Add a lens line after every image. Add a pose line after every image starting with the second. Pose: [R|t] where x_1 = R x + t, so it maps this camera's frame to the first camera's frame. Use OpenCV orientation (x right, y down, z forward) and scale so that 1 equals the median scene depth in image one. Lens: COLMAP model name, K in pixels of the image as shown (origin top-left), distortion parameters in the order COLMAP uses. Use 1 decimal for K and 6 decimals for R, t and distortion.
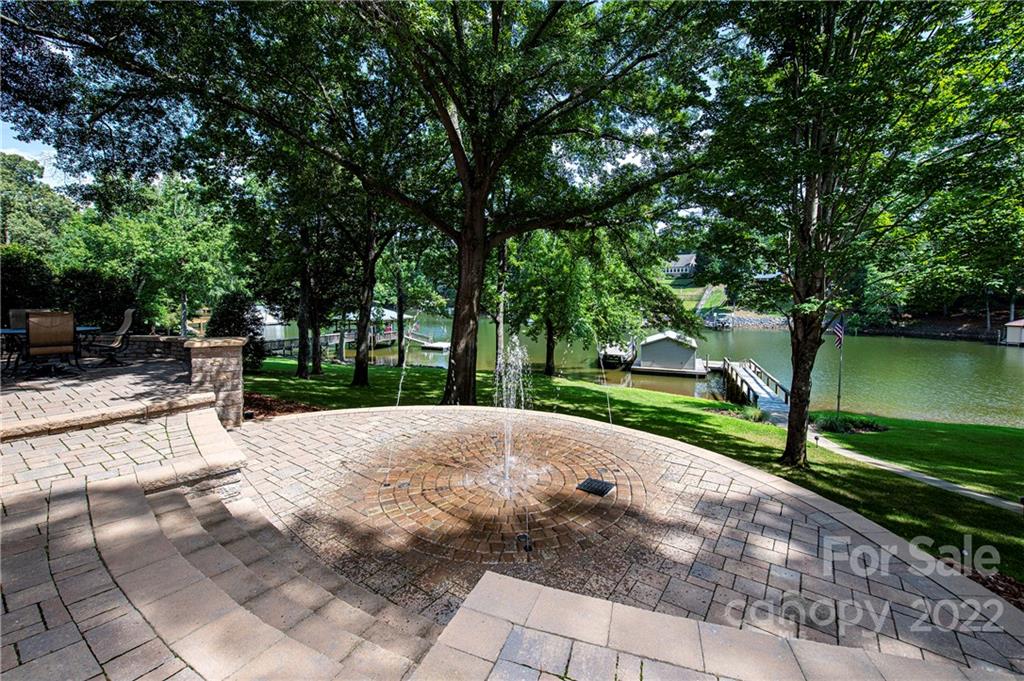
lens RADIAL K [[414.2, 0, 511.7], [0, 414.2, 315.8], [0, 0, 1]] dist [0.003724, -0.000460]
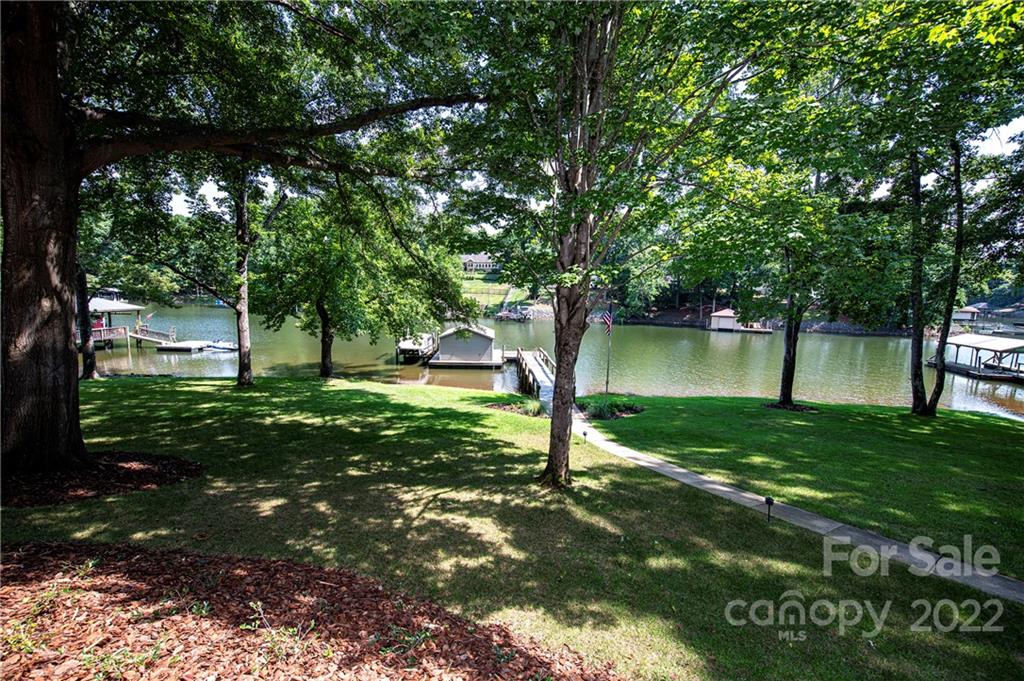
lens RADIAL K [[406.4, 0, 512.0], [0, 406.4, 340.5], [0, 0, 1]] dist [0.013344, -0.000162]
pose [[0.909993, -0.030308, 0.413514, 0.106673], [-0.000898, 0.997178, 0.075063, 0.011185], [-0.414622, -0.068678, 0.907398, 0.127182]]
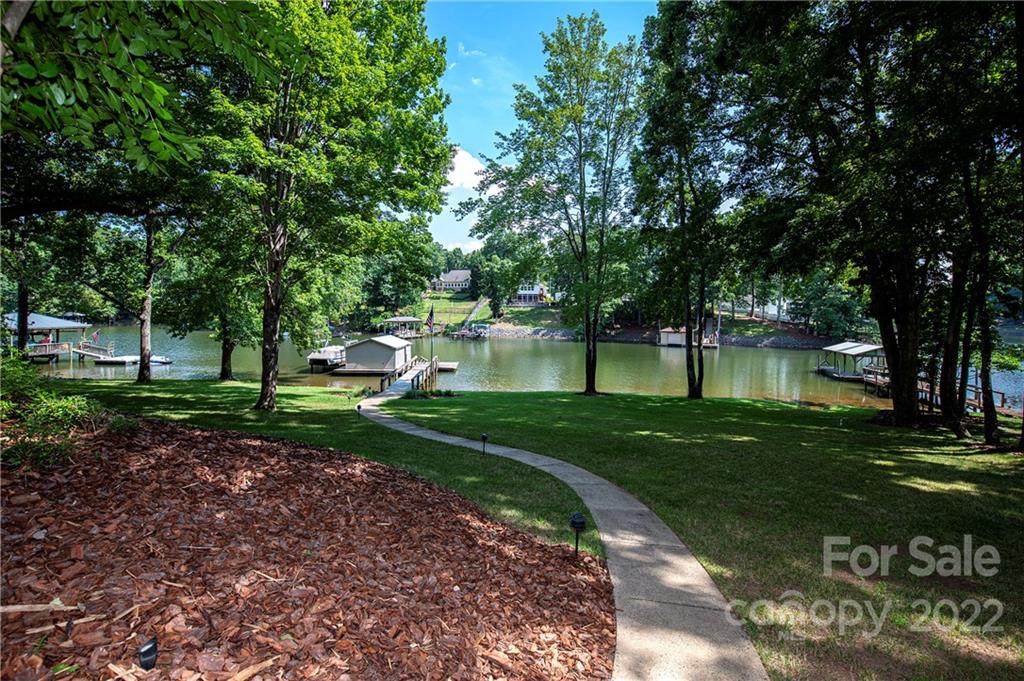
lens RADIAL K [[438.6, 0, 514.3], [0, 438.6, 327.9], [0, 0, 1]] dist [-0.018672, 0.000037]
pose [[0.902754, -0.003672, 0.430141, 0.289331], [0.009059, 0.999904, -0.010476, 0.048315], [-0.430061, 0.013354, 0.902701, -0.191351]]
